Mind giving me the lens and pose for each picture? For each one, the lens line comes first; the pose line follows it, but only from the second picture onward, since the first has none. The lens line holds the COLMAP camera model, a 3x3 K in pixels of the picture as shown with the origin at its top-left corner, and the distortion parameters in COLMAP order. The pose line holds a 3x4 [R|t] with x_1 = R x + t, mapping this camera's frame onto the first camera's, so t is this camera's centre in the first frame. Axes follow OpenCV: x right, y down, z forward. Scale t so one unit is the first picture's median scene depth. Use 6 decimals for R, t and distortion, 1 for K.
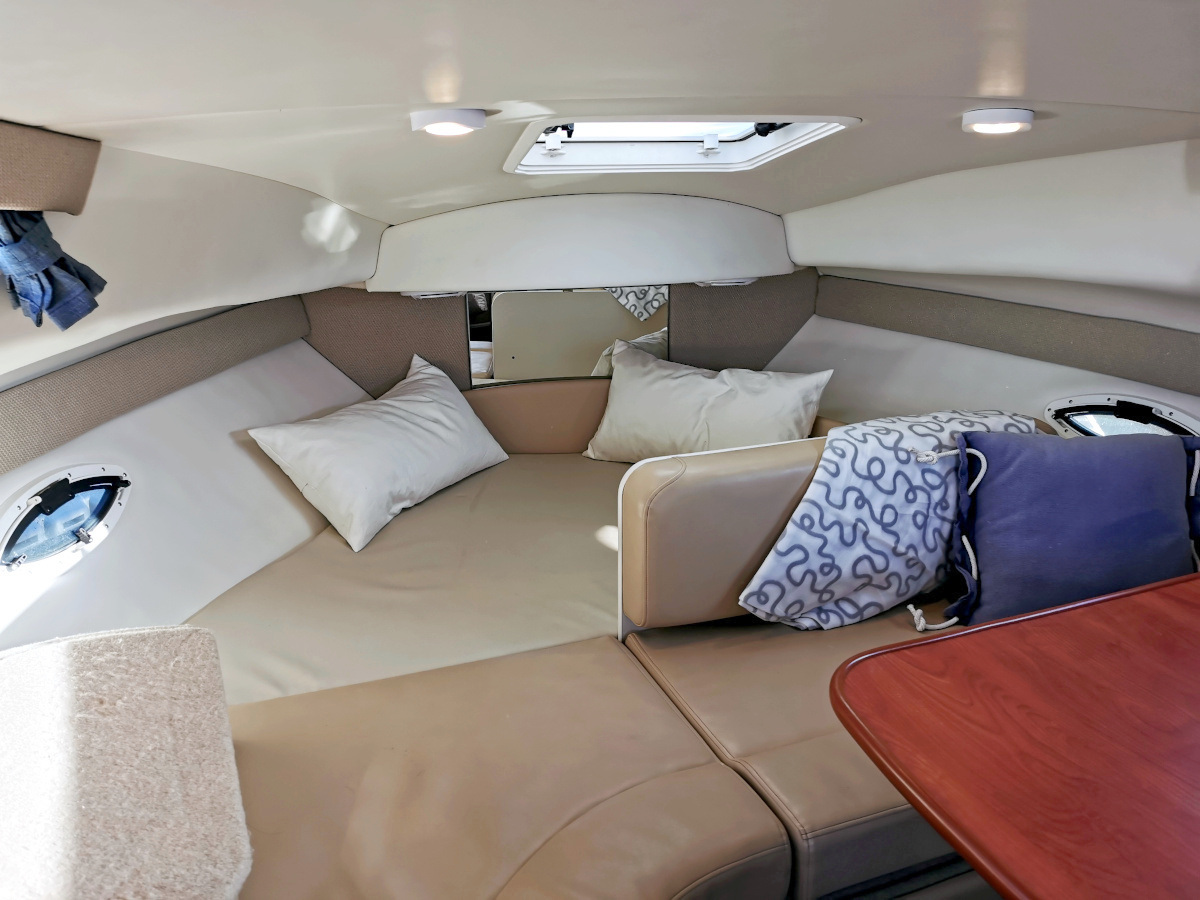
lens RADIAL K [[1021.1, 0, 600.0], [0, 1021.1, 450.0], [0, 0, 1]] dist [0.000371, -0.001343]
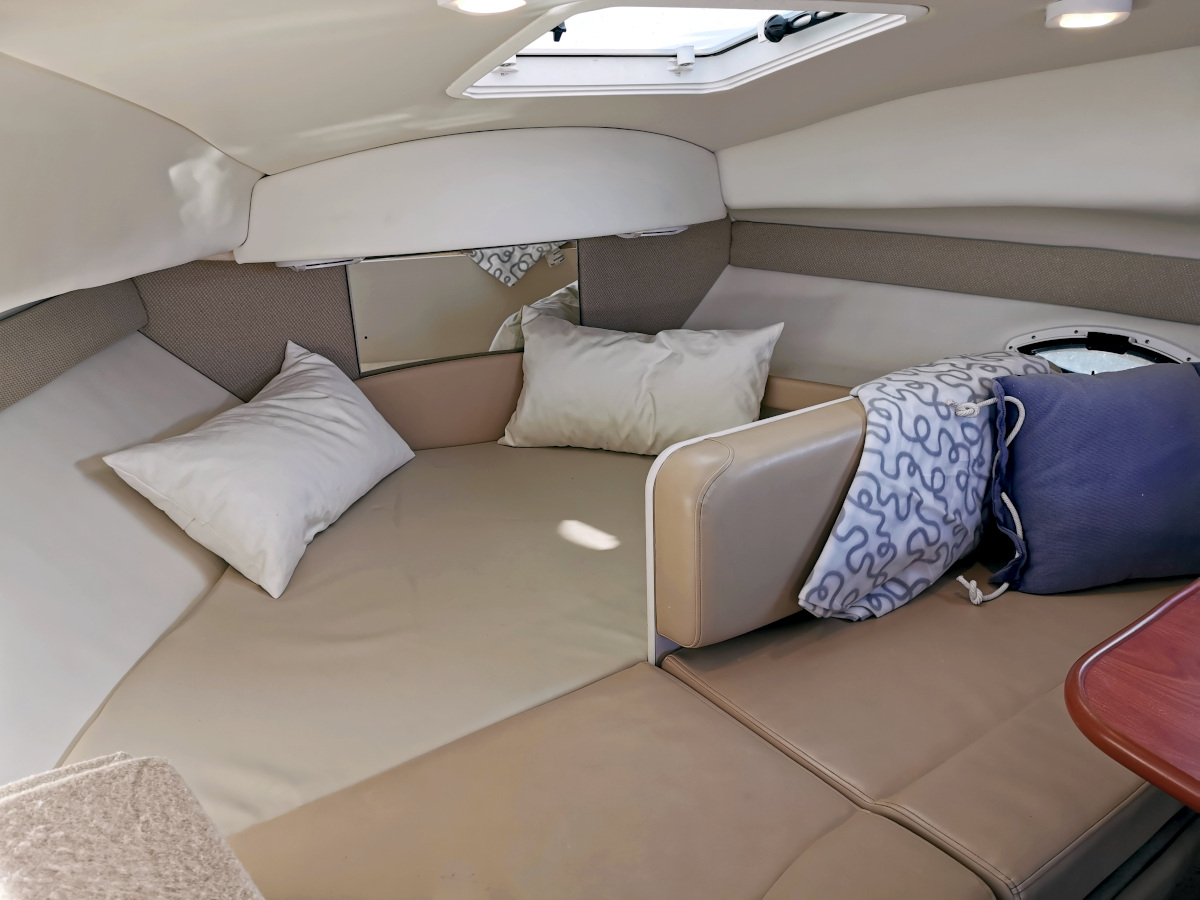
lens RADIAL K [[988.8, 0, 601.3], [0, 988.8, 454.7], [0, 0, 1]] dist [0.036164, -0.079520]
pose [[0.963313, -0.103835, 0.247481, -0.191143], [0.094292, 0.994281, 0.050139, -0.025765], [-0.251272, -0.024964, 0.967595, 0.226286]]
